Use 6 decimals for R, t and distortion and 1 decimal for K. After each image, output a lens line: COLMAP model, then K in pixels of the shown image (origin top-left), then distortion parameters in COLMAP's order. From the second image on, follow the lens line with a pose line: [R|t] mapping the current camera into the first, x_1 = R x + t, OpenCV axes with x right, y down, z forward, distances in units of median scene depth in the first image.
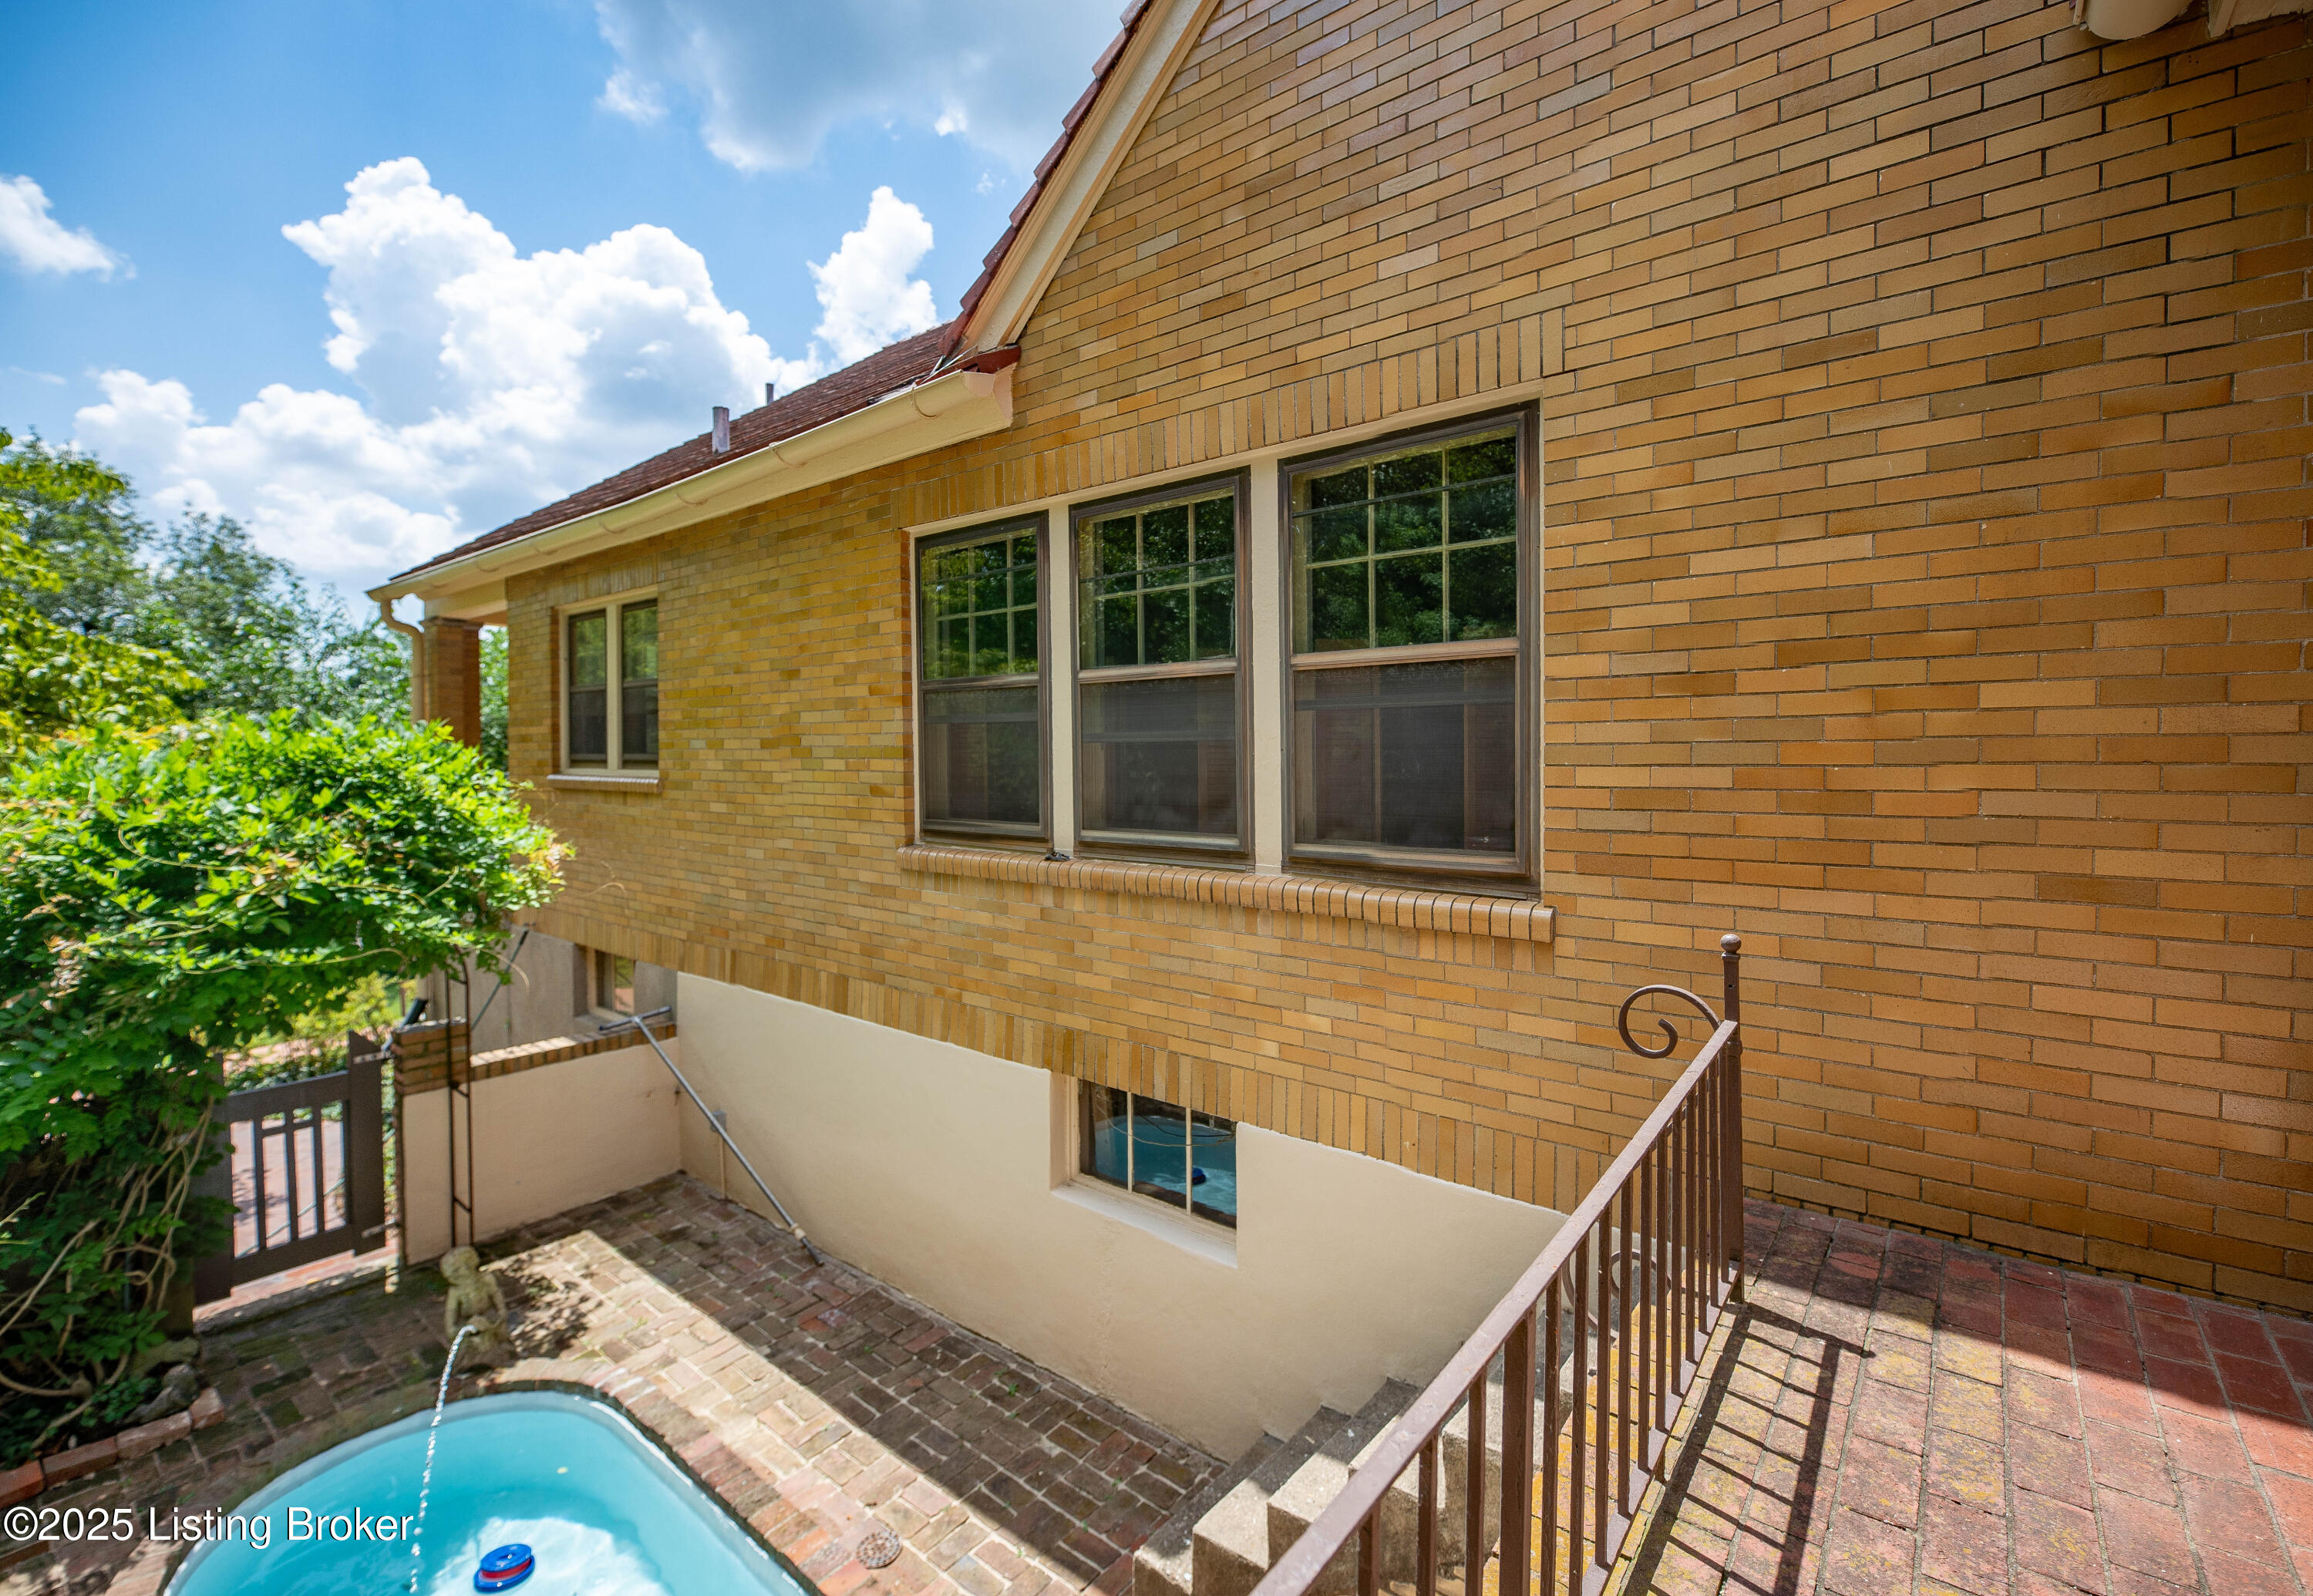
lens RADIAL K [[976.8, 0, 1156.5], [0, 976.8, 798.0], [0, 0, 1]] dist [0.001169, 0.000041]
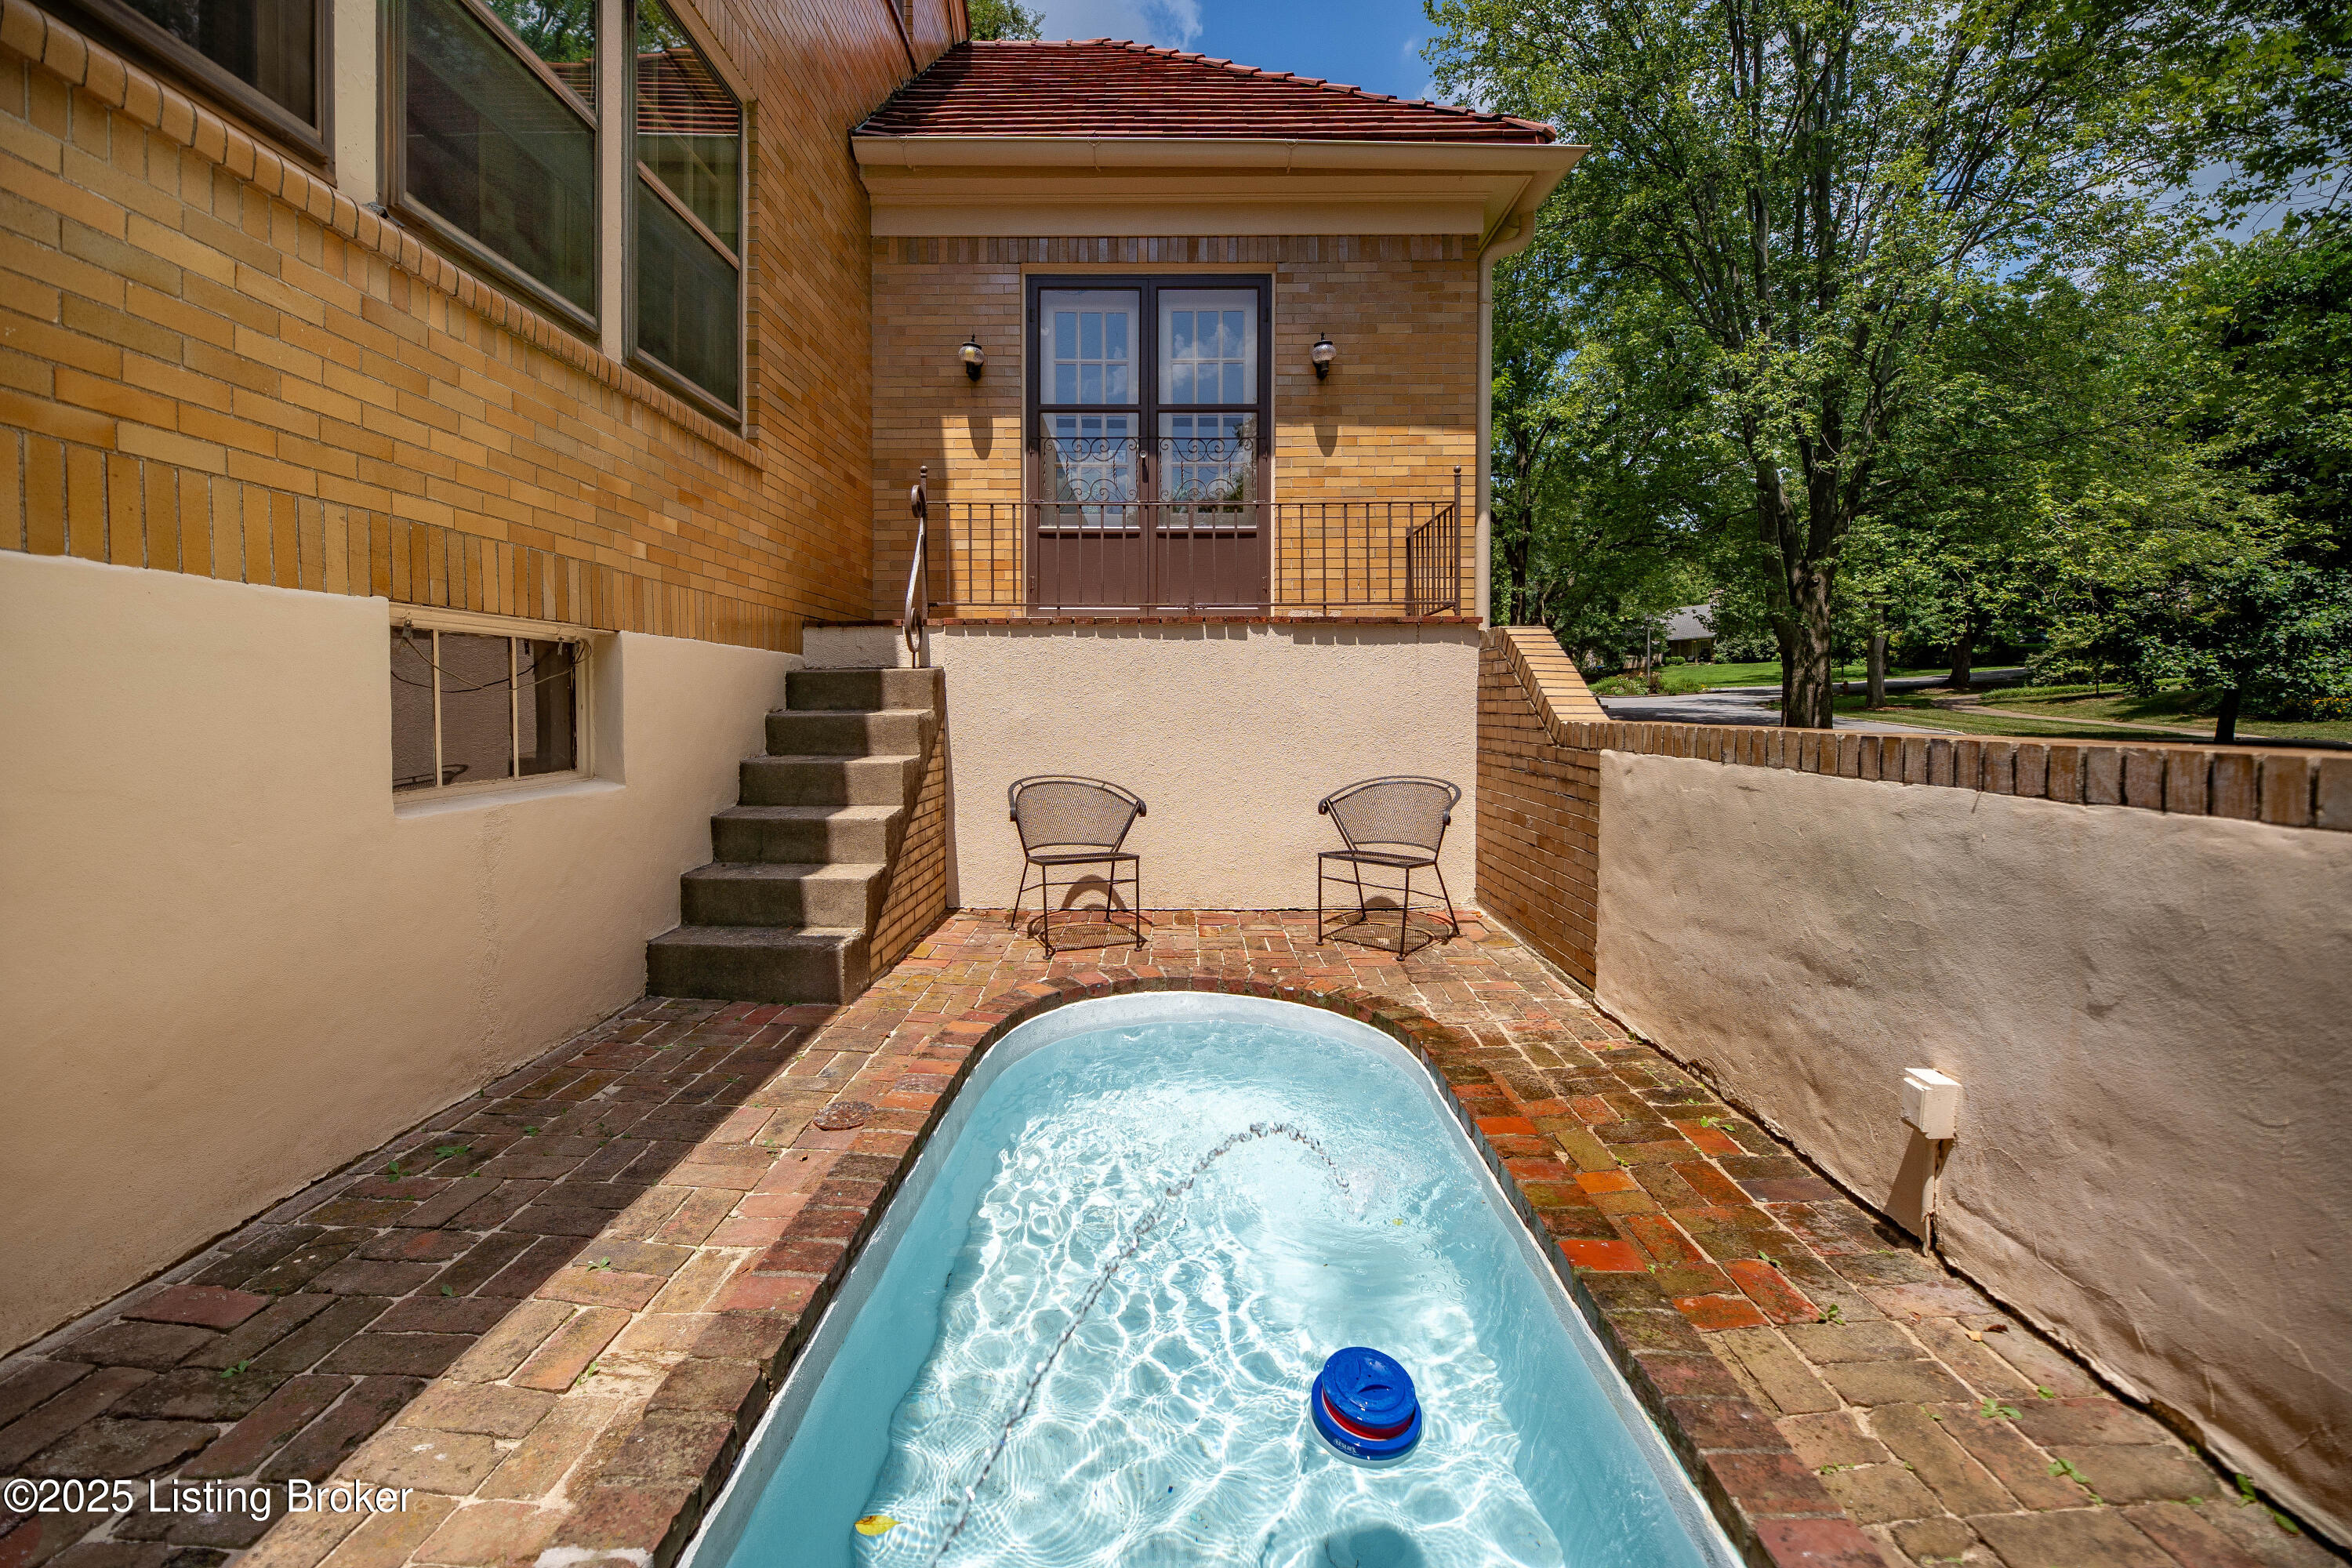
lens RADIAL K [[1077.2, 0, 1175.6], [0, 1077.2, 736.3], [0, 0, 1]] dist [-0.001148, -0.000110]
pose [[-0.620472, -0.010061, 0.784164, -0.877724], [0.017922, 0.999475, 0.027004, 0.352365], [-0.784024, 0.030809, -0.619966, 1.038992]]
